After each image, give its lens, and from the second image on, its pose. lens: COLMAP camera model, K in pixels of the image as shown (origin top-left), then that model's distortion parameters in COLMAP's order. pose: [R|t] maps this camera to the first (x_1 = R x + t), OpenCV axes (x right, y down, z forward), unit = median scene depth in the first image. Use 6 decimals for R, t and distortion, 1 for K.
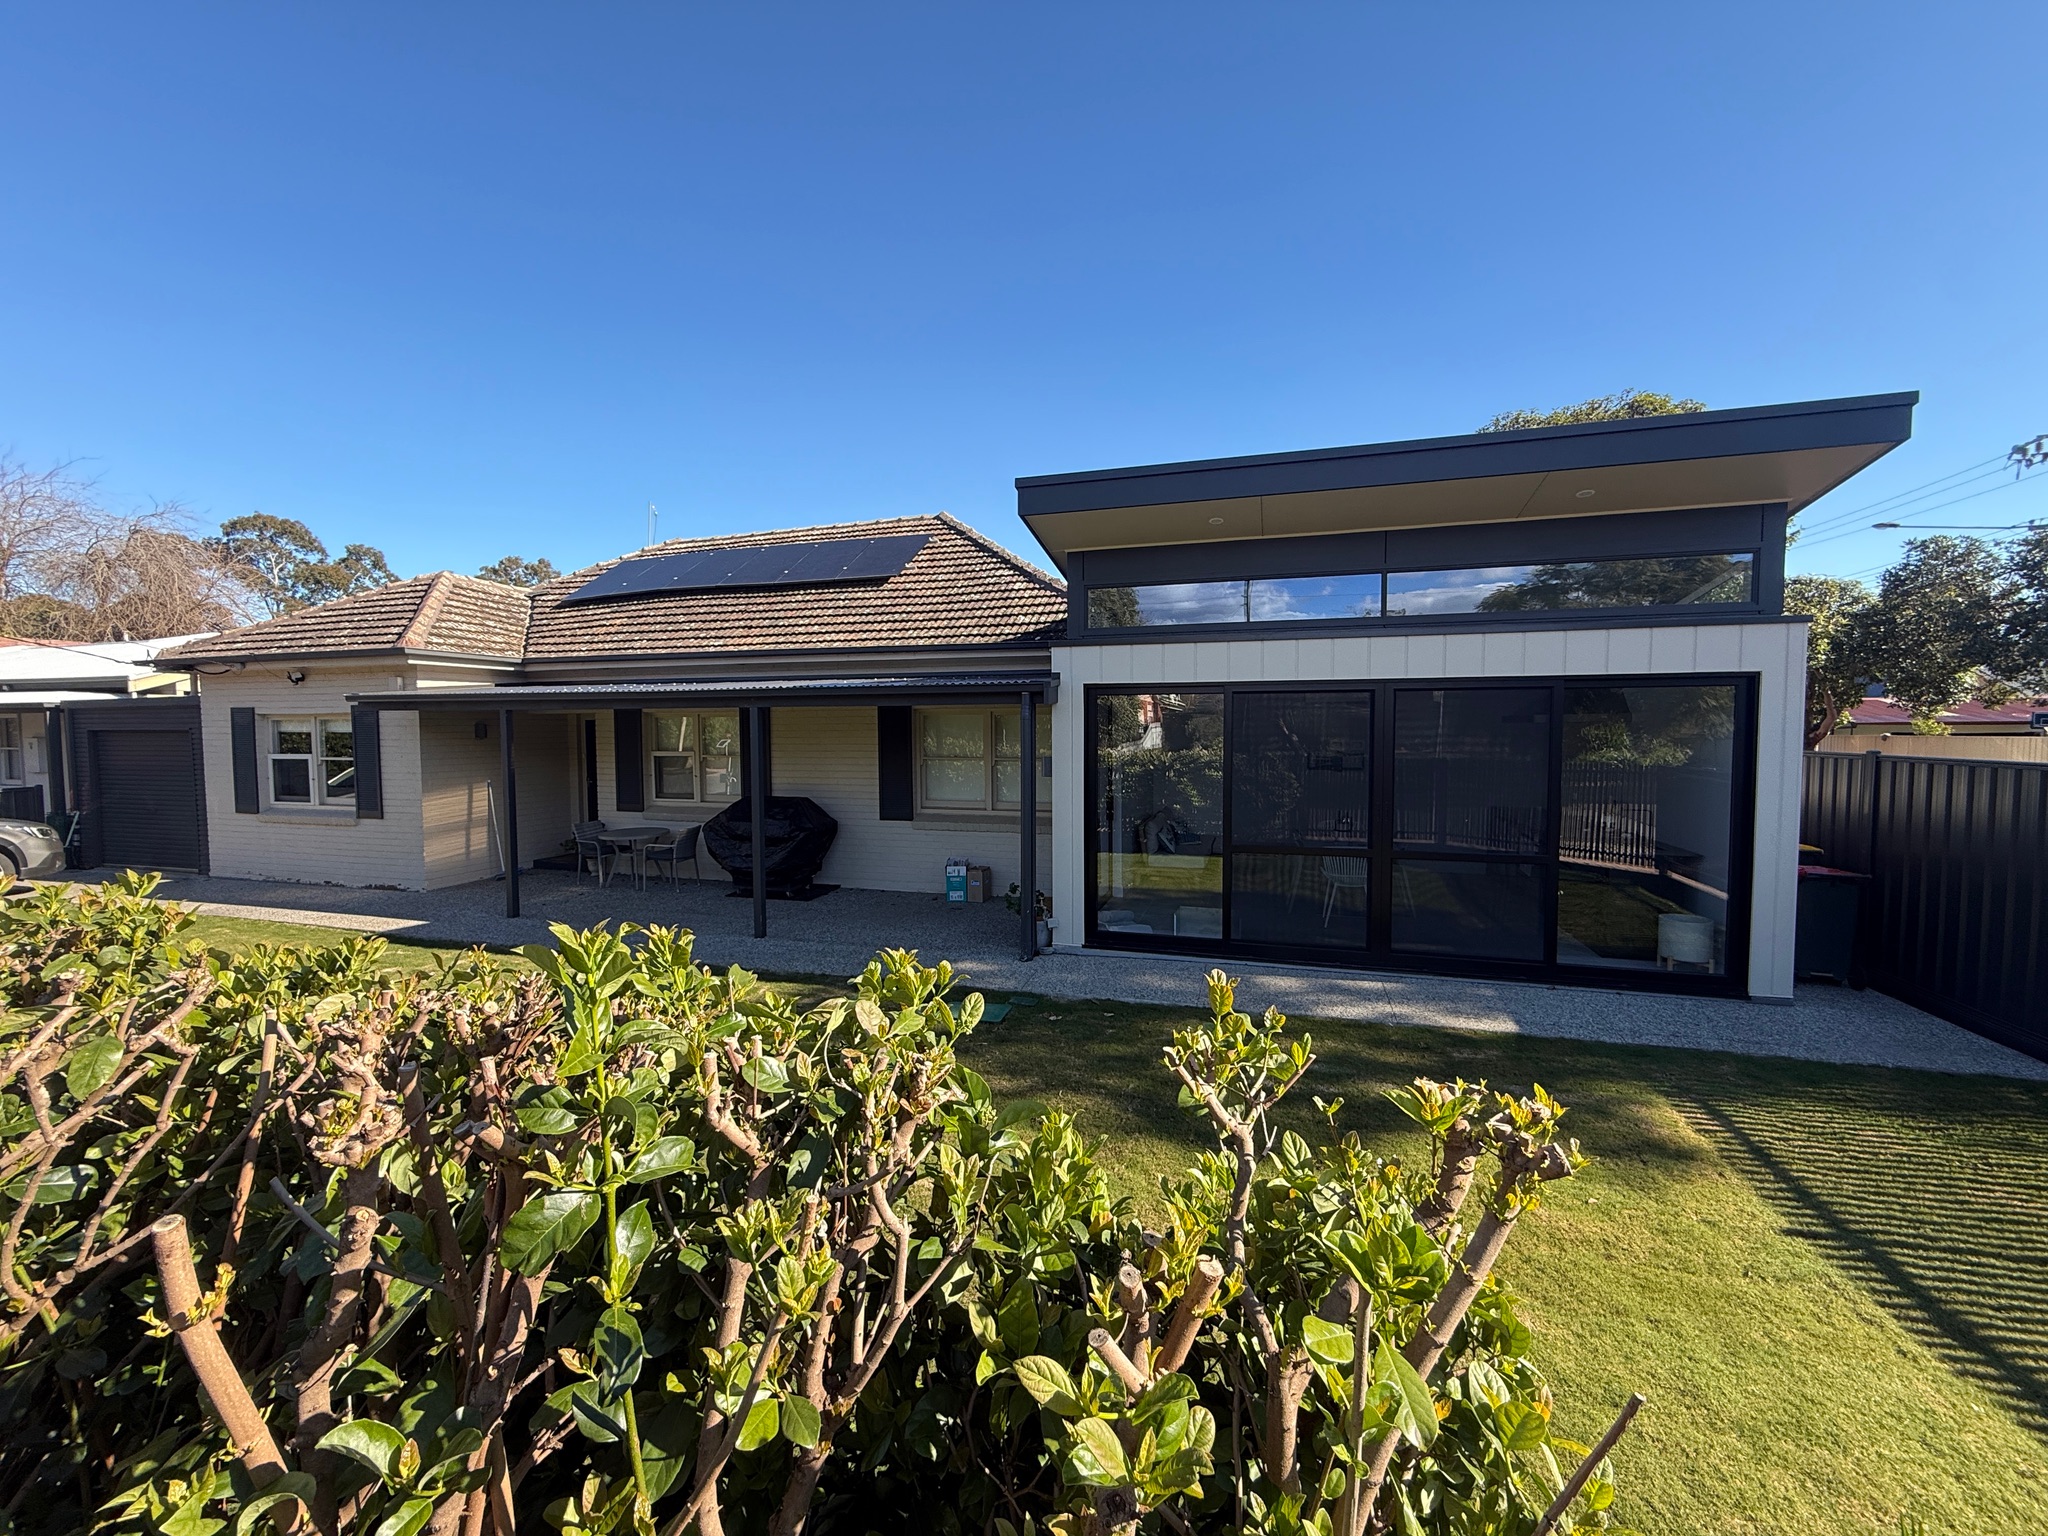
lens RADIAL K [[824.6, 0, 1021.8], [0, 824.6, 764.5], [0, 0, 1]] dist [-0.000752, -0.000065]
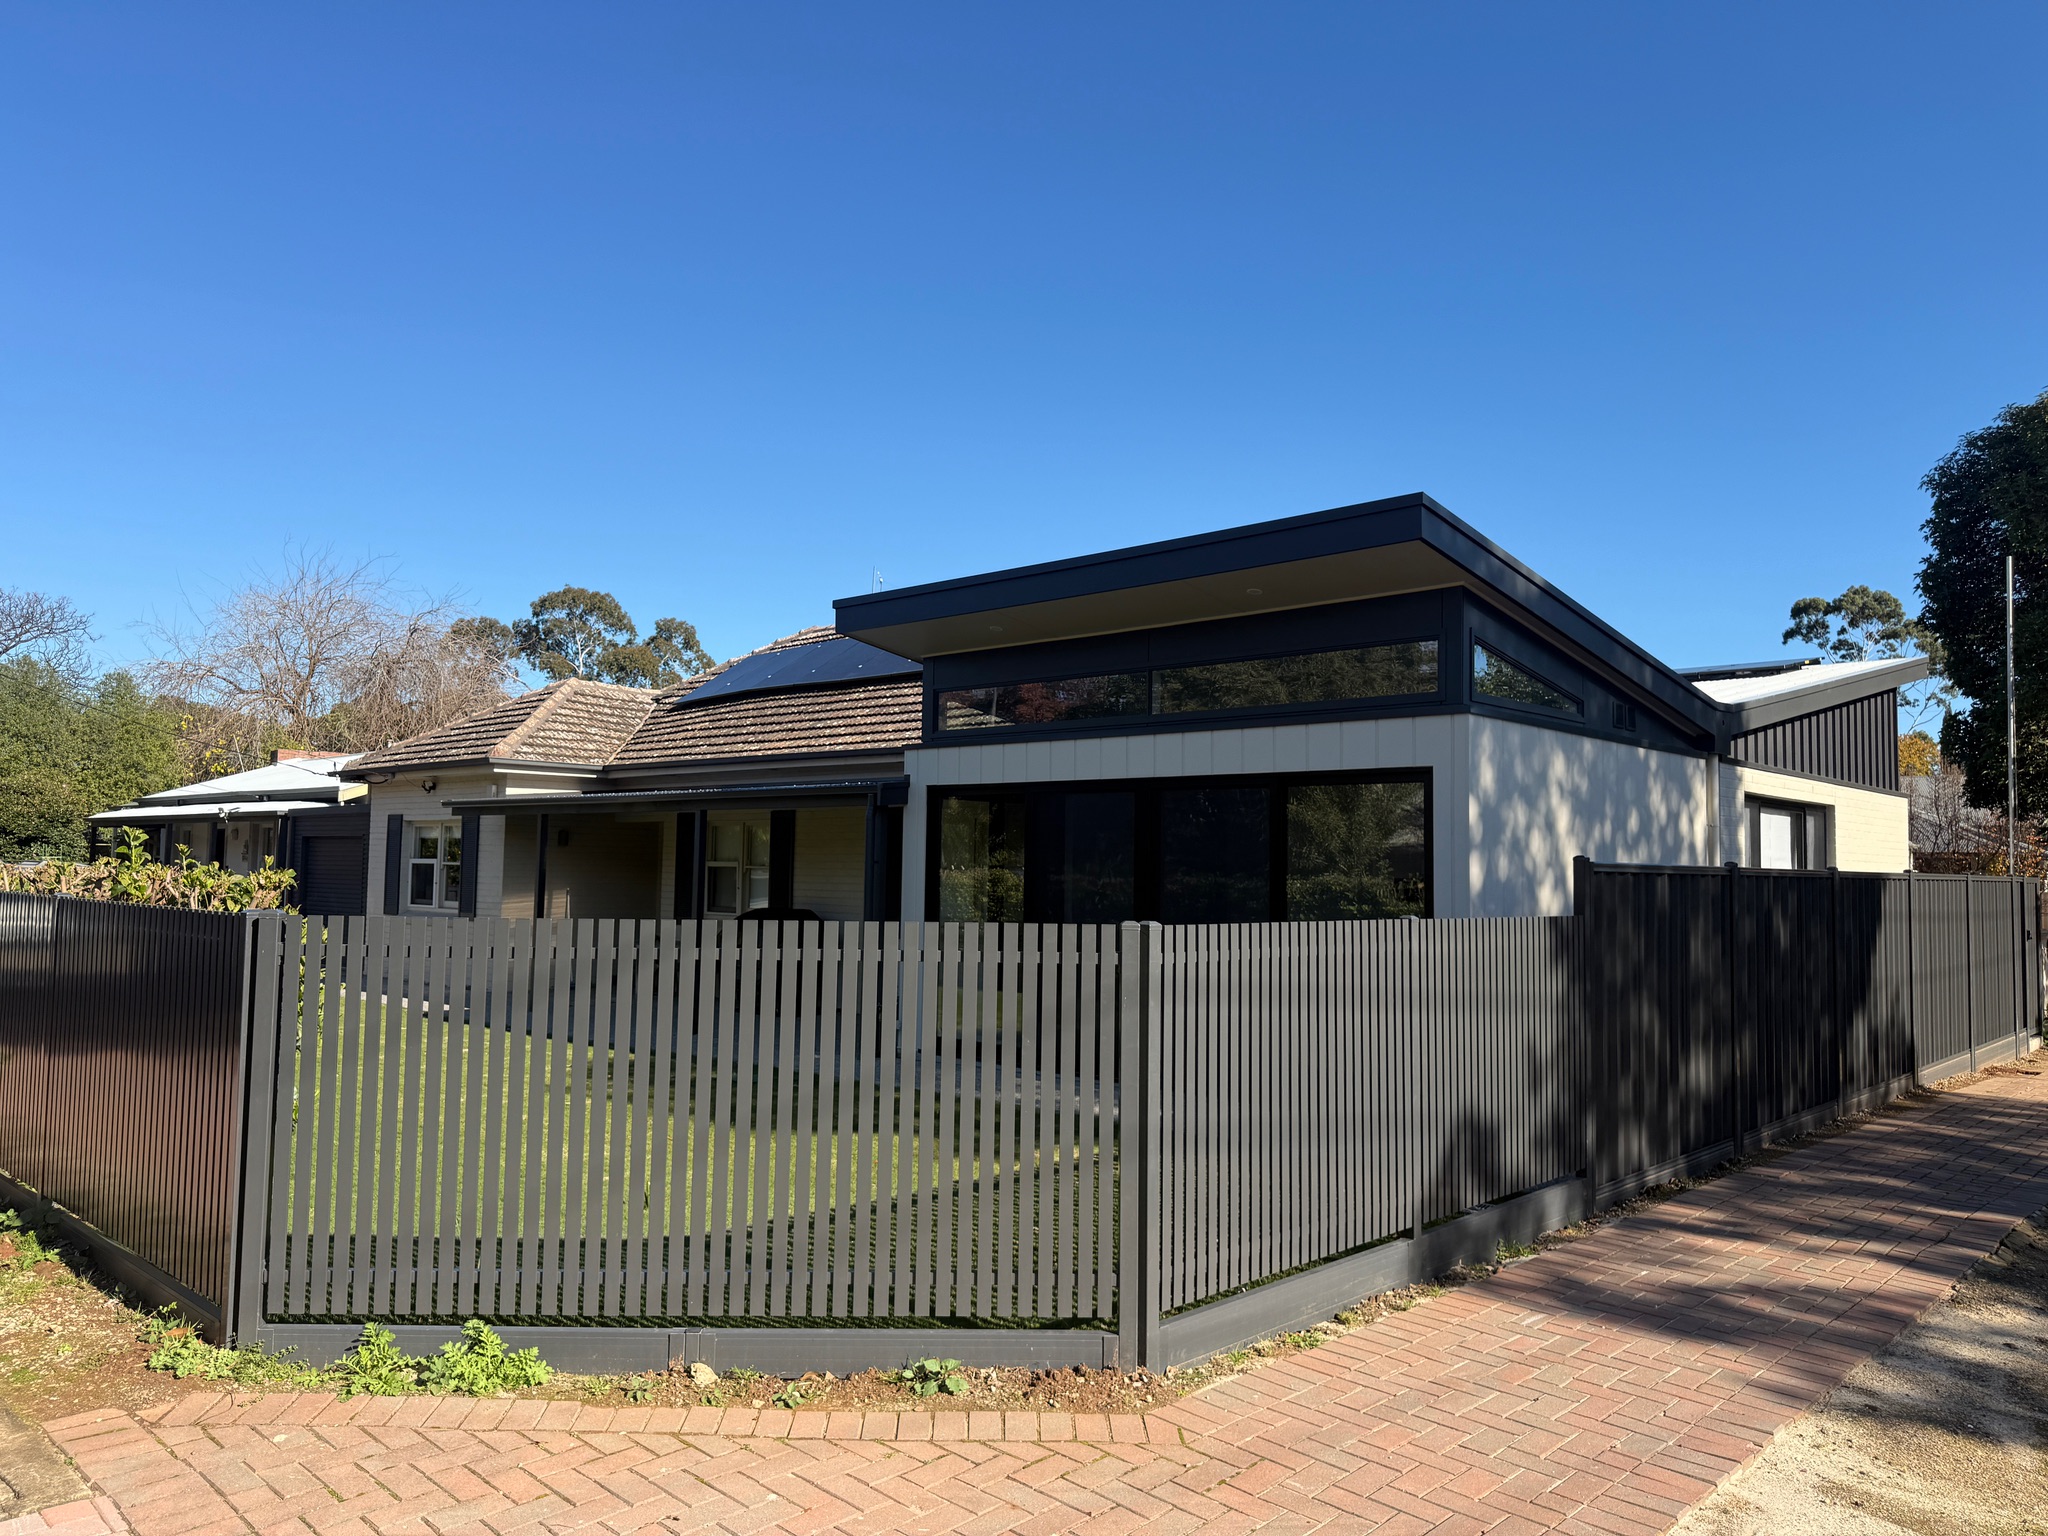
lens RADIAL K [[1411.1, 0, 1028.1], [0, 1411.1, 768.1], [0, 0, 1]] dist [-0.004131, -0.001726]
pose [[0.909404, -0.010551, -0.415781, 0.544548], [-0.039758, 0.992895, -0.112155, 0.042291], [0.414010, 0.118525, 0.902523, -0.307293]]
